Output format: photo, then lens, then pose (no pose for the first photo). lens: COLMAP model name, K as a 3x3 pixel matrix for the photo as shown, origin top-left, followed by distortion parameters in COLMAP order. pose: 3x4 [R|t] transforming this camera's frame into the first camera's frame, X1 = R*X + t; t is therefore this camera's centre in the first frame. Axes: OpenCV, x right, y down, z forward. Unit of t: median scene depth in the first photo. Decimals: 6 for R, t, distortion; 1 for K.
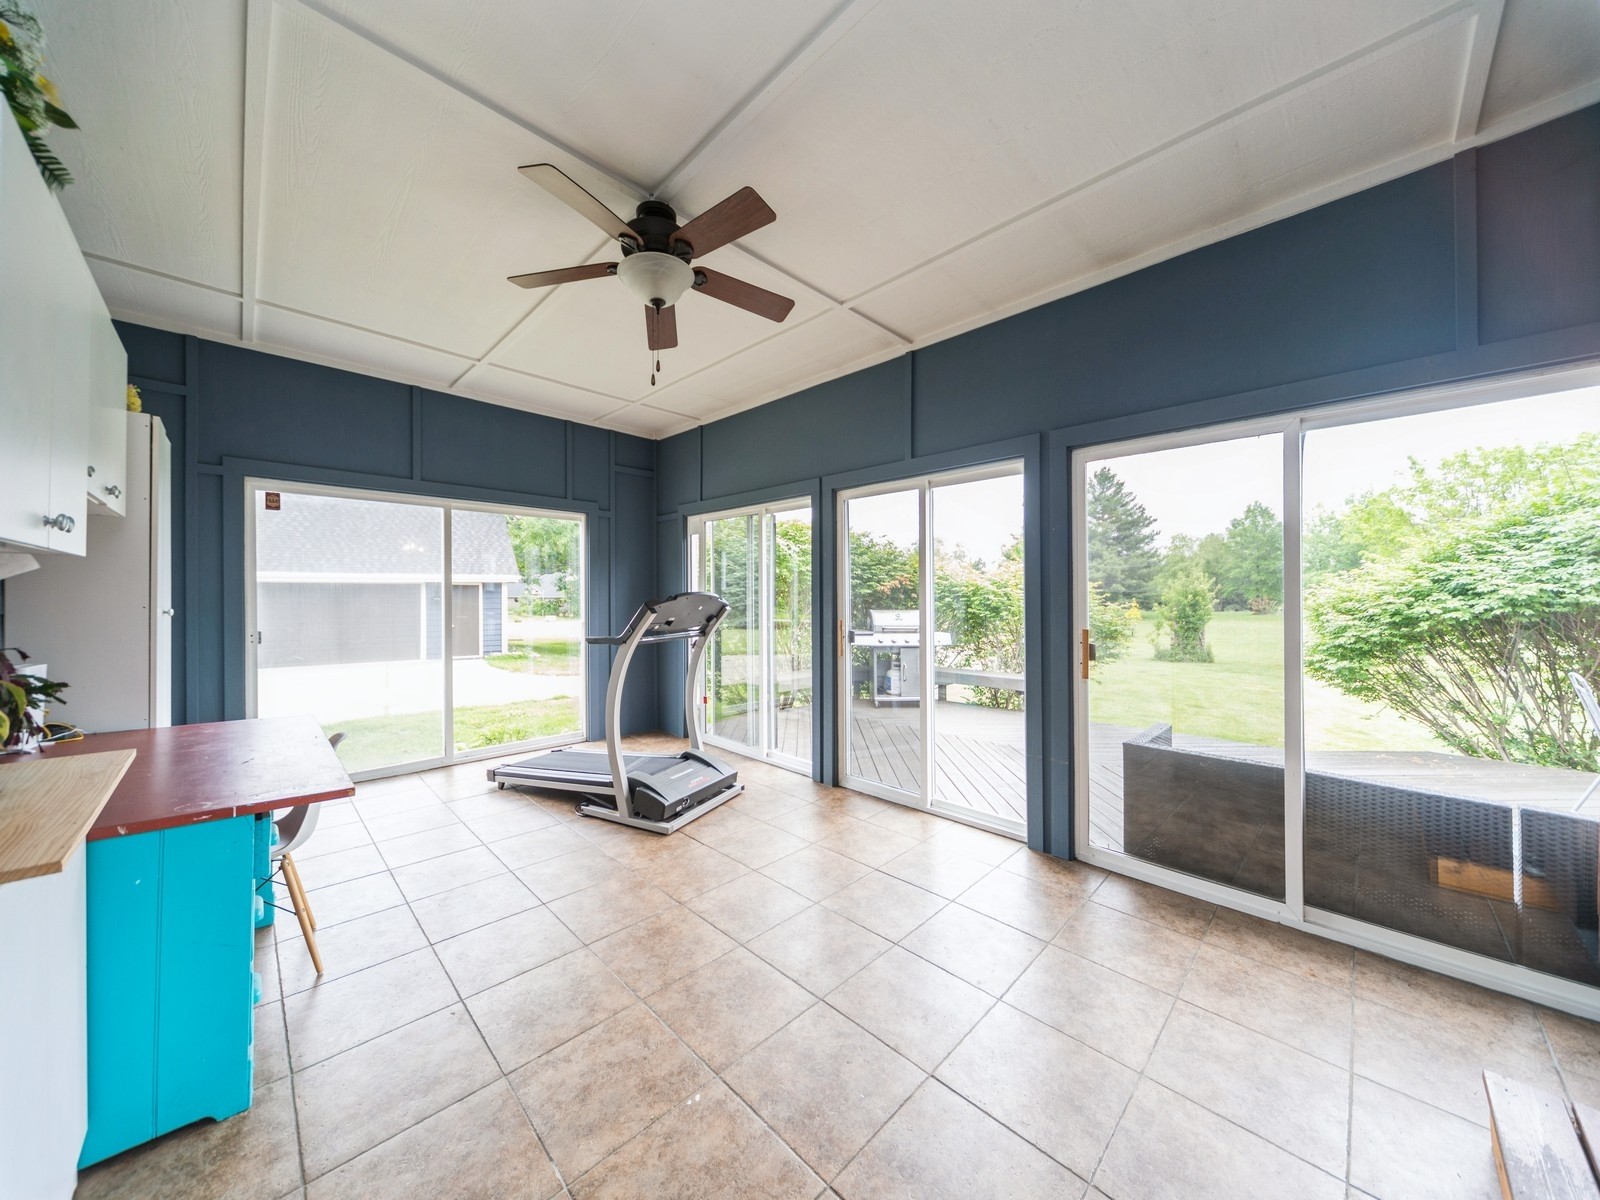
lens RADIAL K [[562.7, 0, 801.6], [0, 562.7, 595.5], [0, 0, 1]] dist [-0.013993, -0.000011]
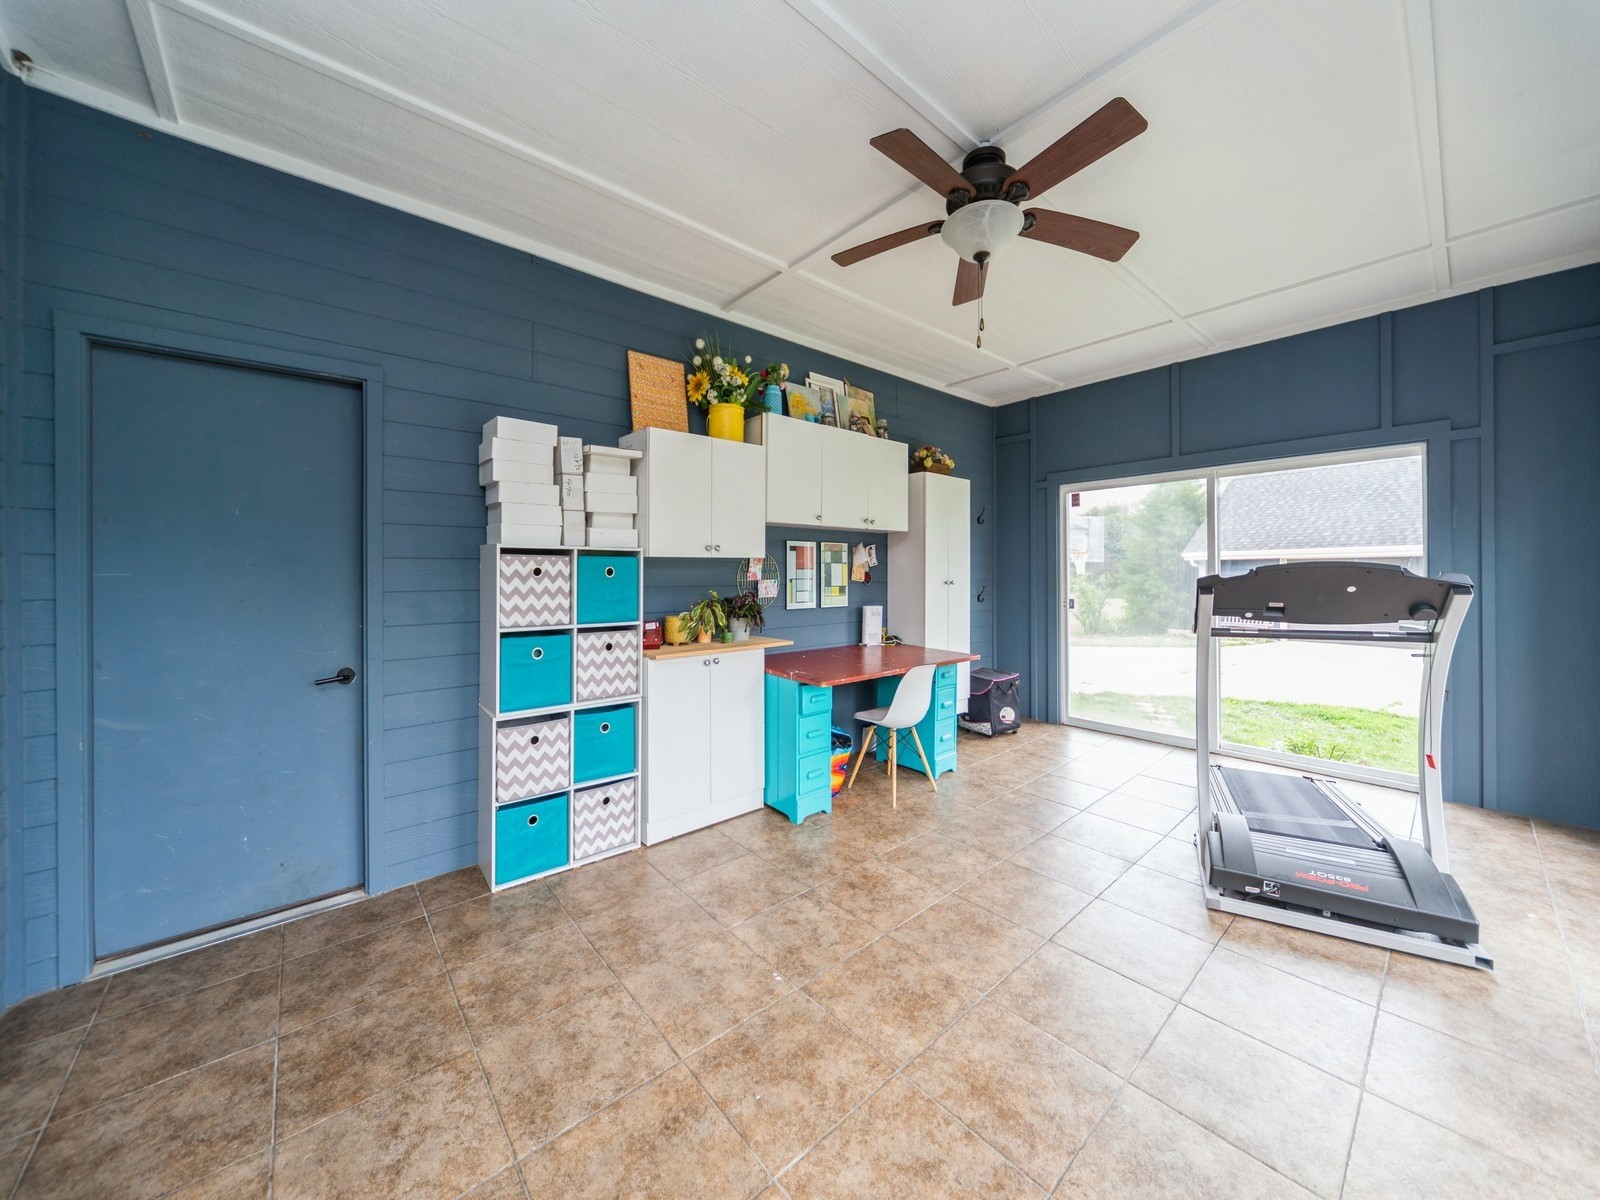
lens RADIAL K [[562.7, 0, 798.6], [0, 562.7, 579.2], [0, 0, 1]] dist [-0.013993, -0.000011]
pose [[-0.066967, 0.006035, -0.997737, 0.405691], [0.007947, 0.999953, 0.005515, 0.003659], [0.997724, -0.007559, -0.067012, 0.441245]]
